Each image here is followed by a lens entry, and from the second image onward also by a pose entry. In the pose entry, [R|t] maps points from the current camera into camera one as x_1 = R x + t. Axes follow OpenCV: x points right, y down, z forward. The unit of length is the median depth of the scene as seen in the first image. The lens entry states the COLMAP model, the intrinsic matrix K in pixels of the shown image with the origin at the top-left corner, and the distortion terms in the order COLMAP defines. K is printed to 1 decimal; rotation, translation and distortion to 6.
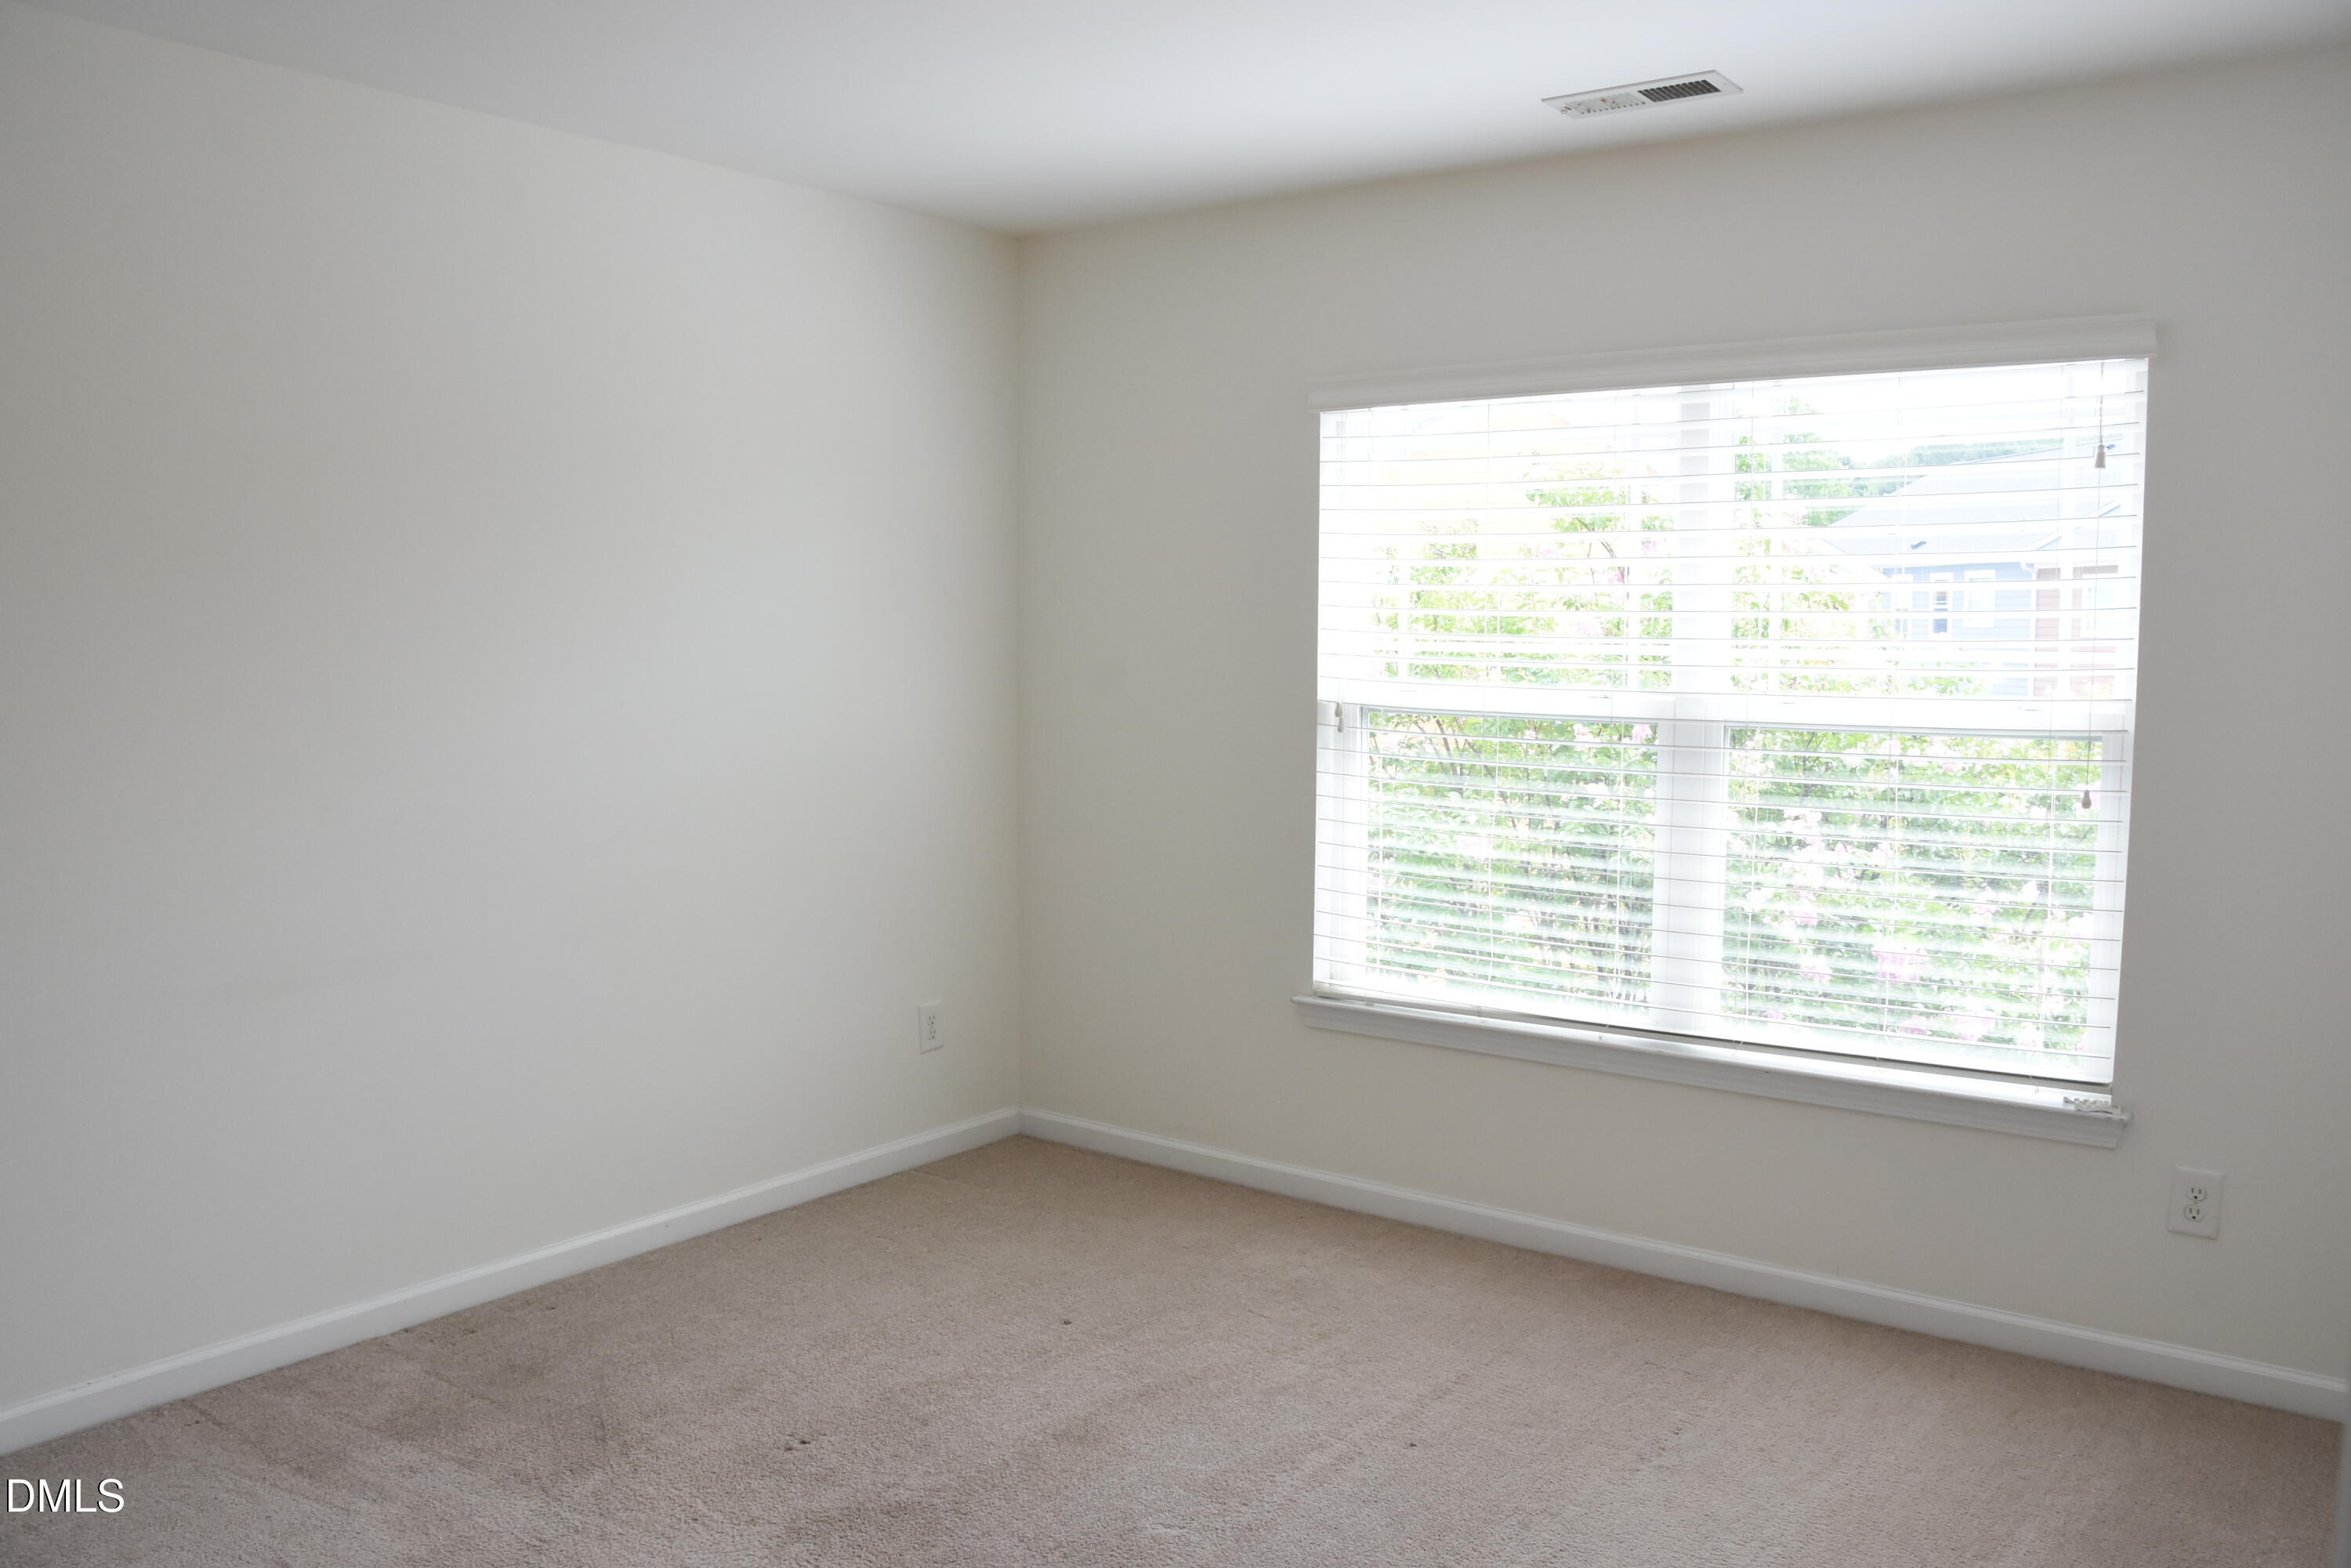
lens RADIAL K [[1817.4, 0, 1160.0], [0, 1817.4, 778.1], [0, 0, 1]] dist [-0.144551, 0.086779]
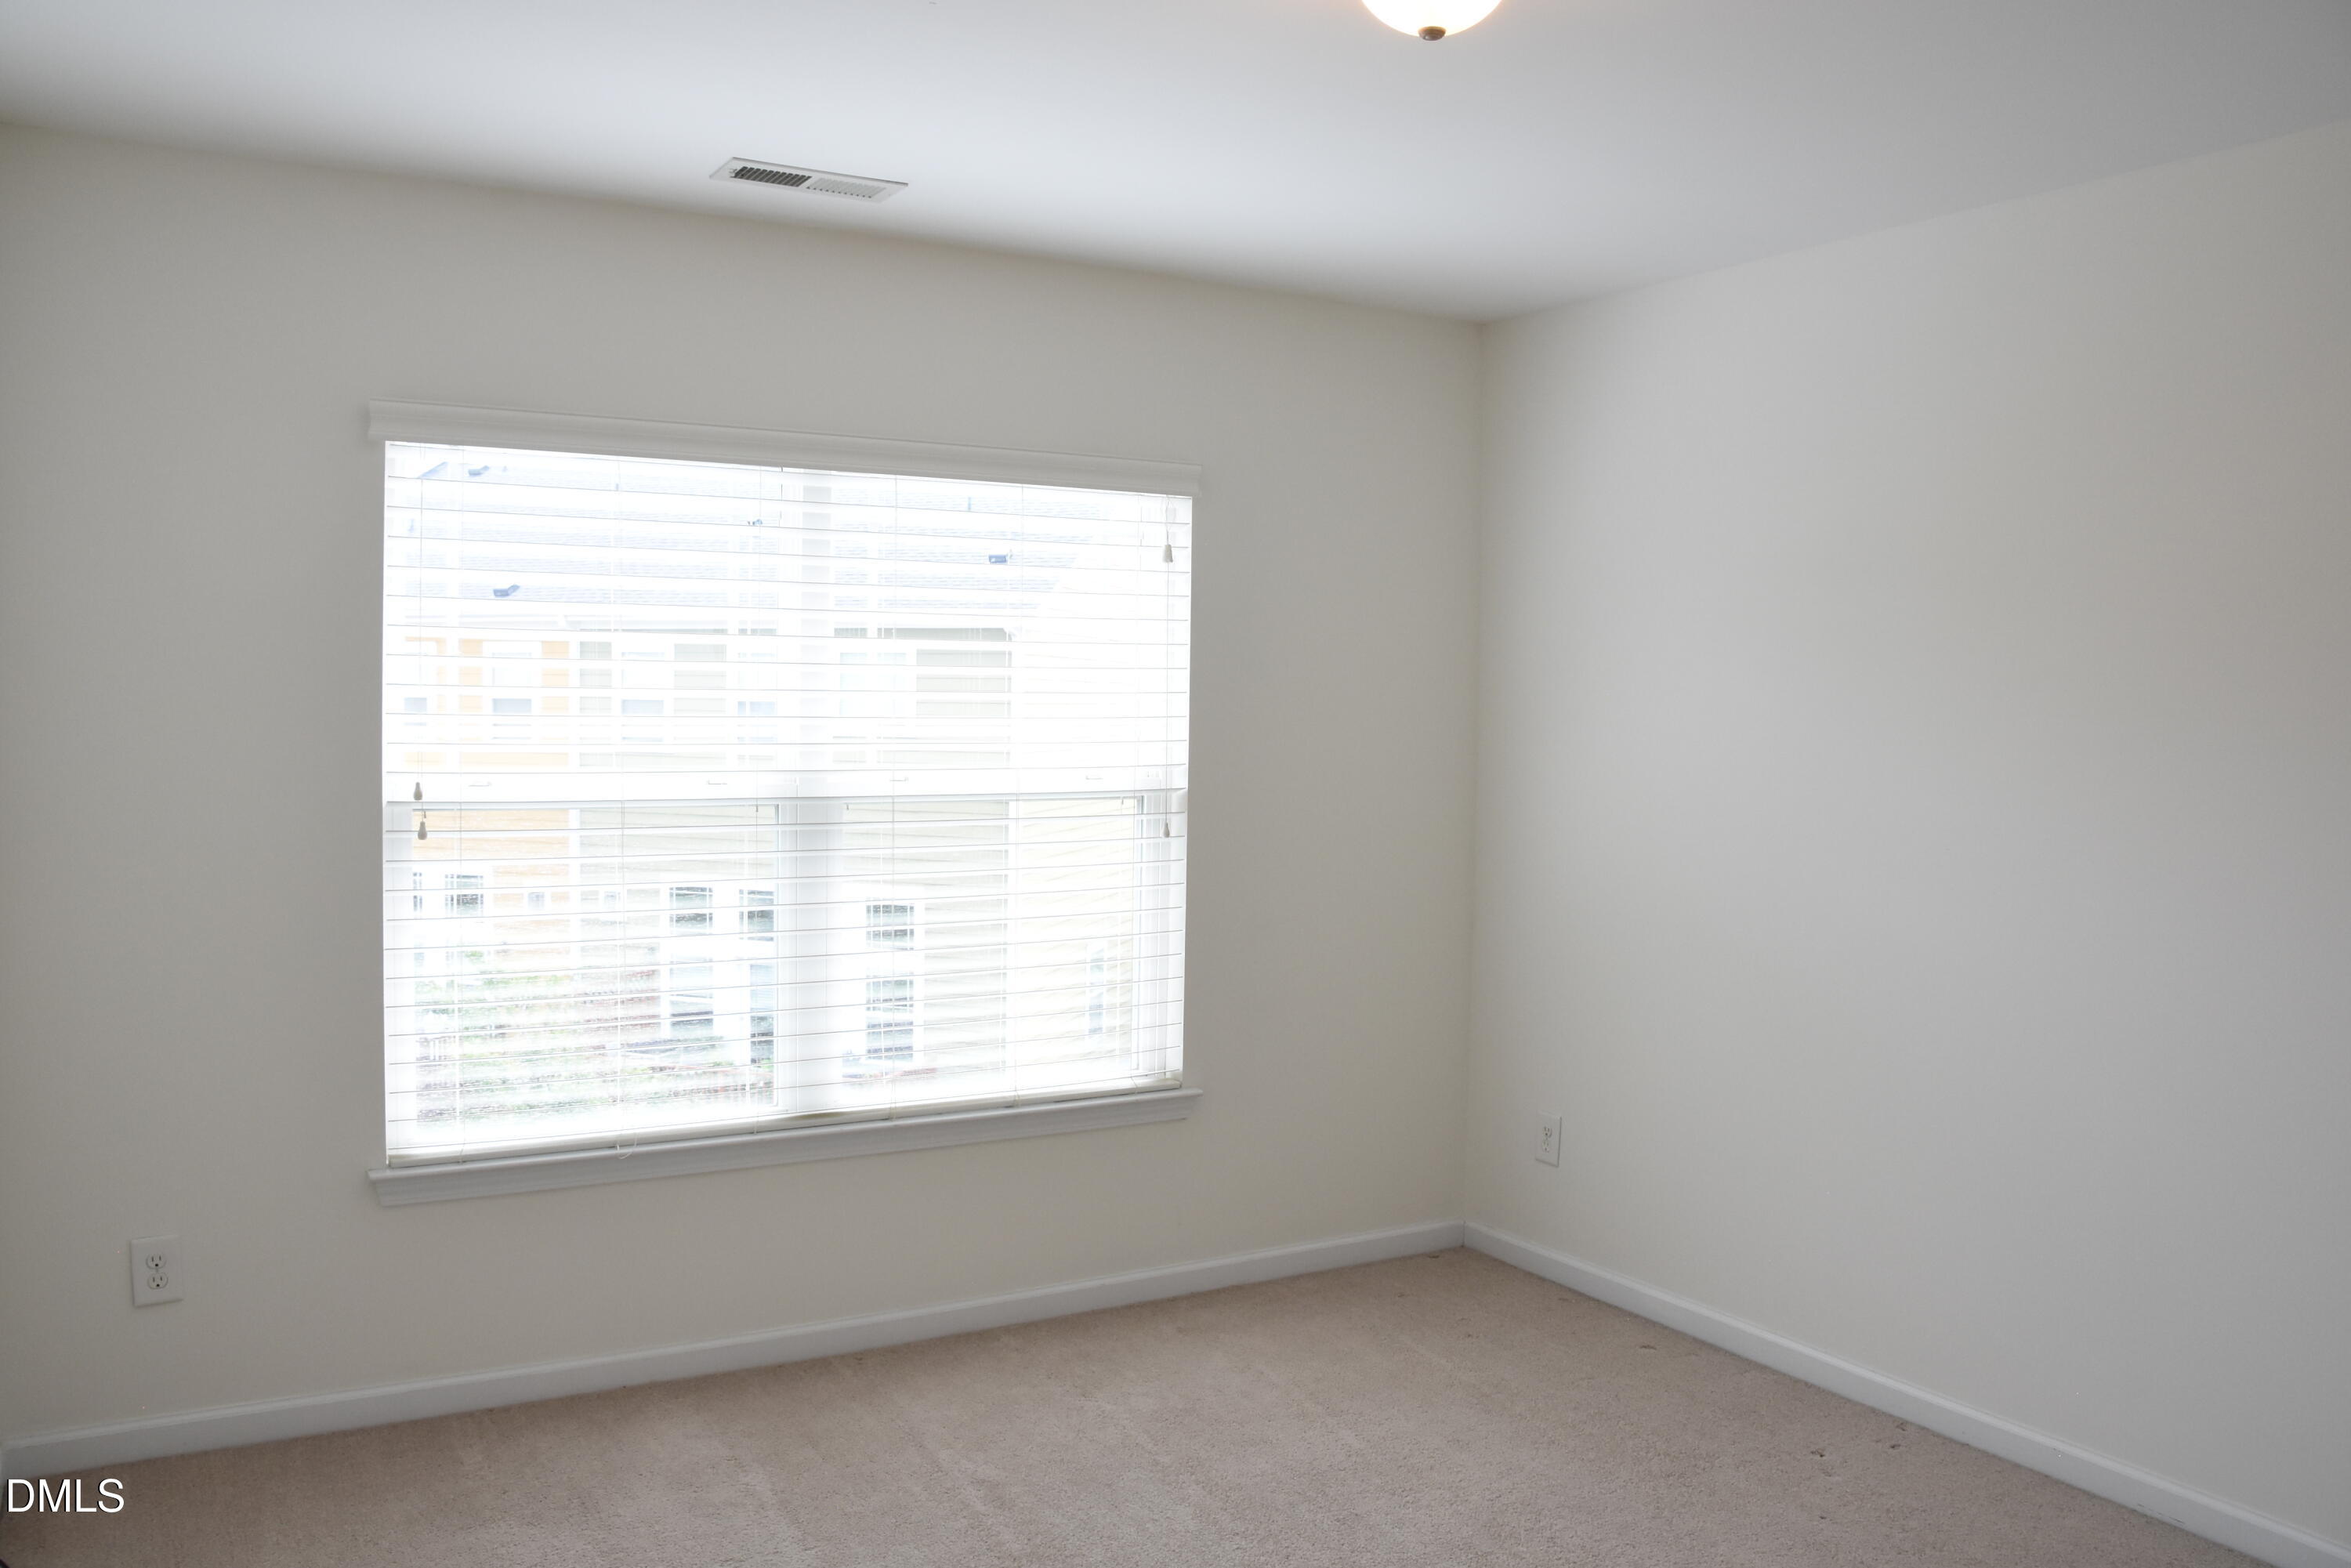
lens RADIAL K [[1817.4, 0, 1160.0], [0, 1817.4, 778.1], [0, 0, 1]] dist [-0.144551, 0.086779]
pose [[0.378167, -0.033648, 0.925126, -0.519018], [0.071178, 0.997438, 0.007183, -0.034049], [-0.922997, 0.063132, 0.379593, 0.396059]]
